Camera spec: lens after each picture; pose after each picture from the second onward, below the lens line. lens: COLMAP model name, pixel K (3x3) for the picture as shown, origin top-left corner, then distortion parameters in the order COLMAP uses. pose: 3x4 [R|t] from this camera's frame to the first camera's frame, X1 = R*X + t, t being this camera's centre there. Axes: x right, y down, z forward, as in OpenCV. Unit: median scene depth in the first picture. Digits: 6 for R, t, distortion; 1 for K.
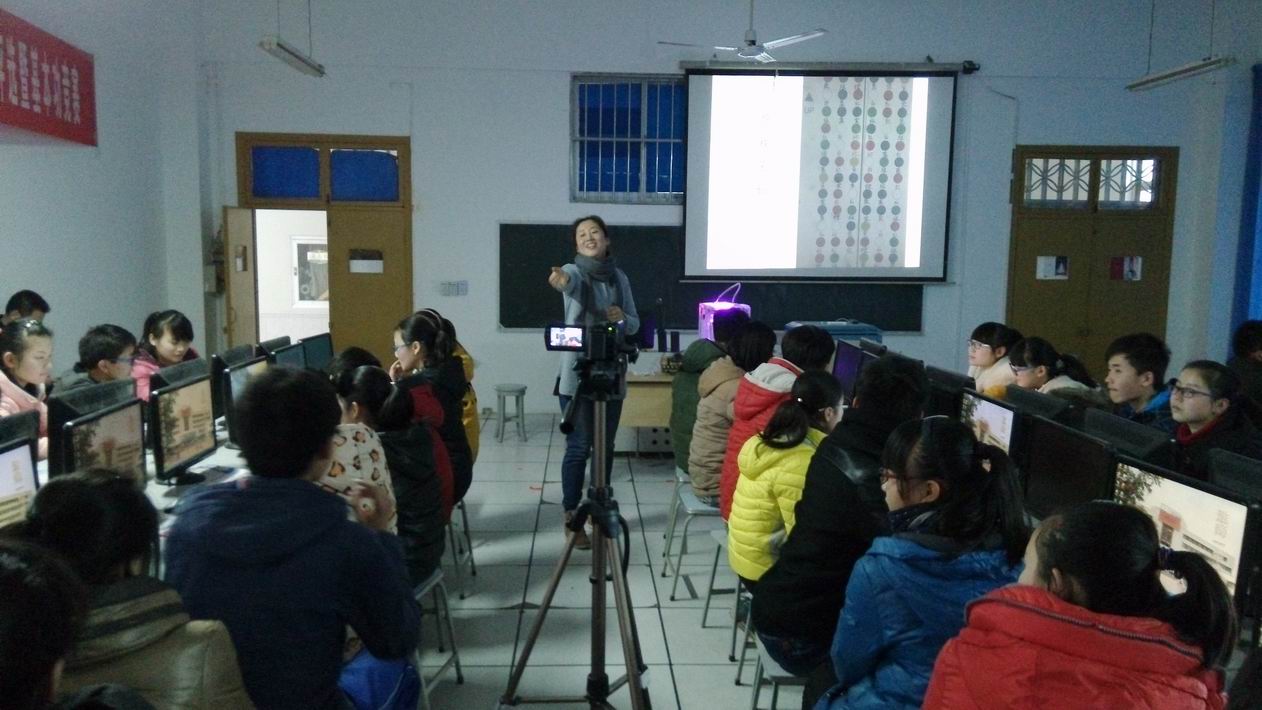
lens RADIAL K [[1016.8, 0, 631.0], [0, 1016.8, 355.0], [0, 0, 1]] dist [0.130493, -0.204131]
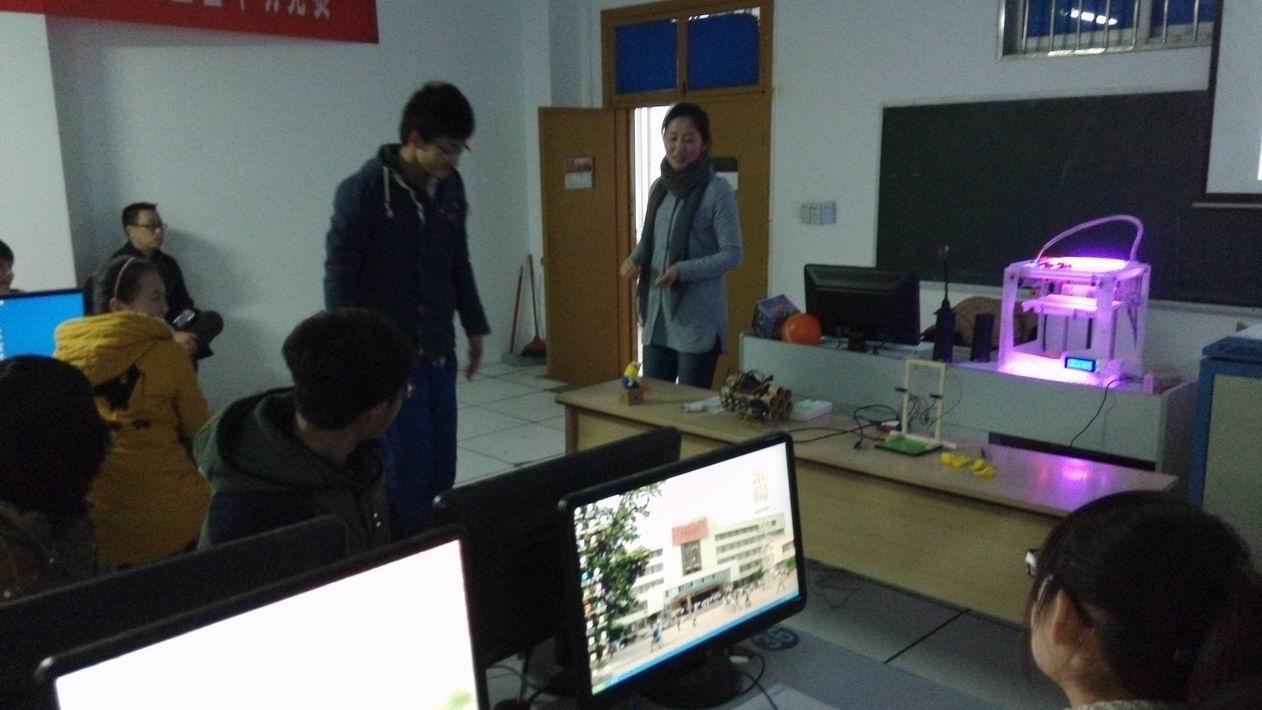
lens RADIAL K [[1047.4, 0, 627.0], [0, 1047.4, 358.0], [0, 0, 1]] dist [0.141655, -0.219886]
pose [[0.661908, 0.120025, -0.739913, 0.260165], [-0.059057, 0.992379, 0.108148, -0.039465], [0.747255, -0.027887, 0.663952, 0.457406]]
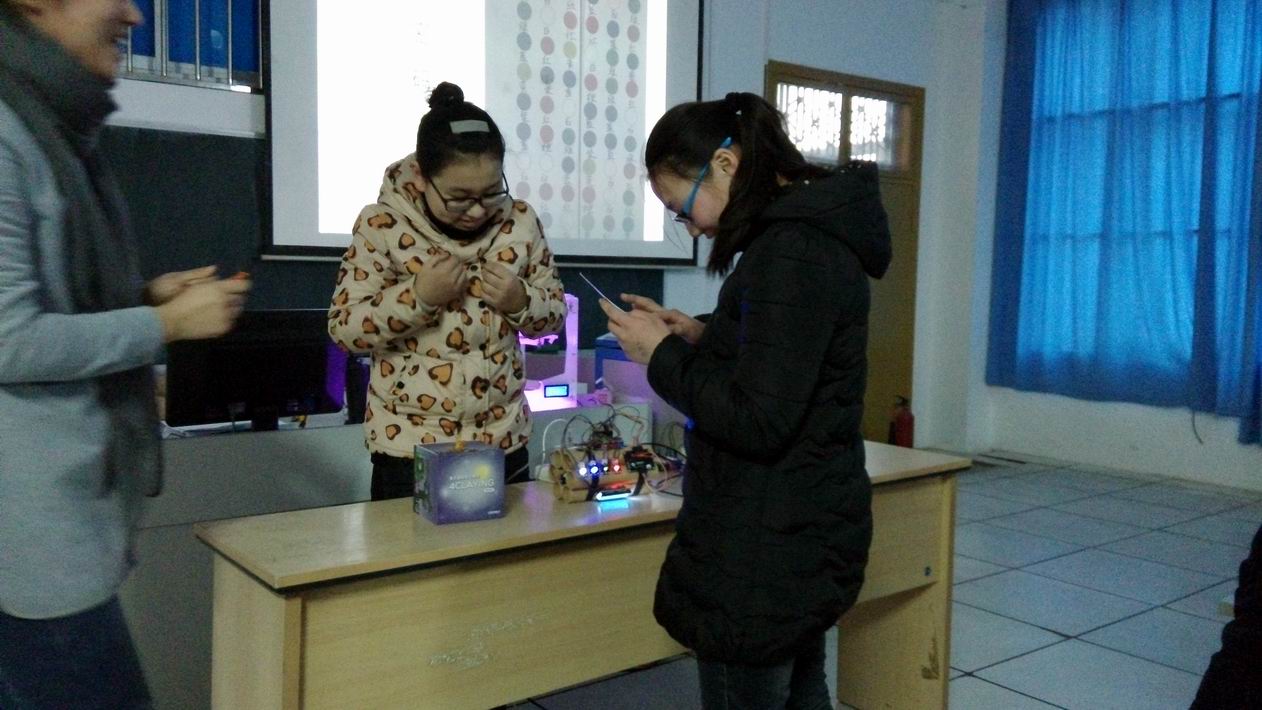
lens RADIAL K [[1047.4, 0, 627.0], [0, 1047.4, 358.0], [0, 0, 1]] dist [0.141655, -0.219886]
pose [[0.824258, -0.041867, 0.564664, -0.092169], [0.054530, 0.998497, -0.005566, -0.014621], [-0.563582, 0.035379, 0.825302, 0.510087]]
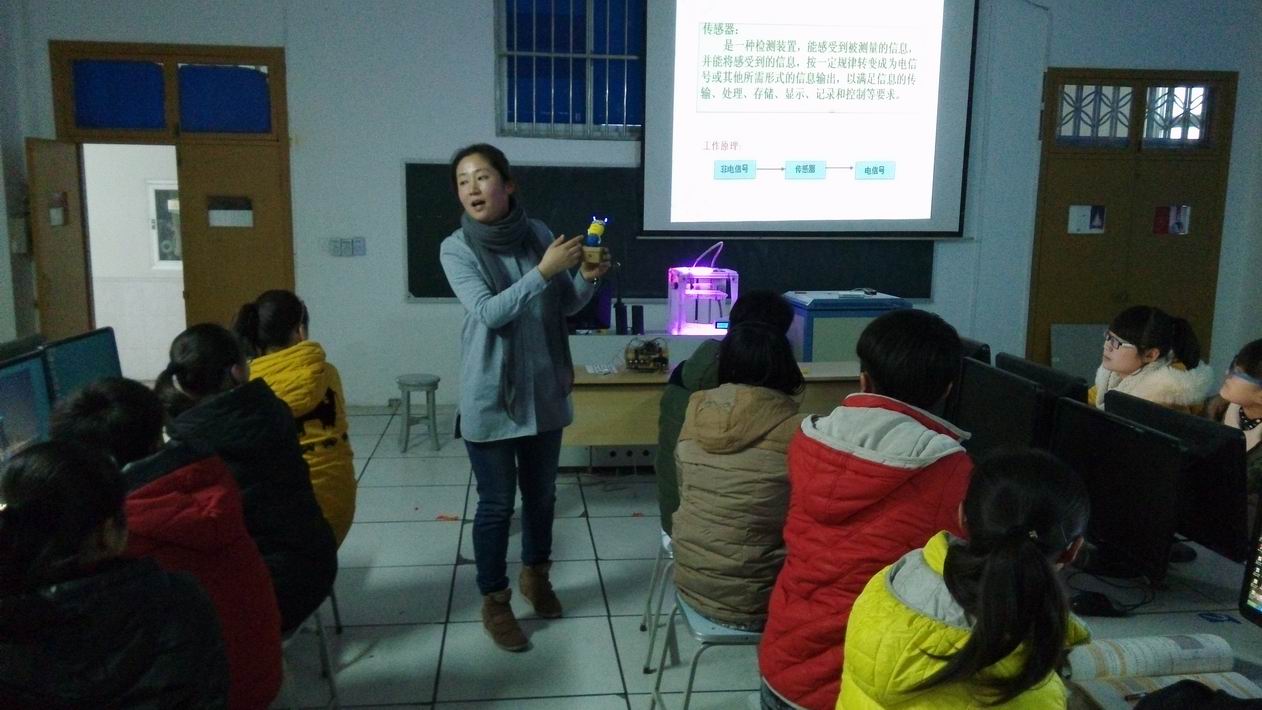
lens RADIAL K [[1016.8, 0, 631.0], [0, 1016.8, 355.0], [0, 0, 1]] dist [0.130493, -0.204131]
pose [[0.997856, -0.009944, 0.064691, -0.009400], [0.006852, 0.998831, 0.047841, -0.019047], [-0.065091, -0.047295, 0.996758, 0.203450]]
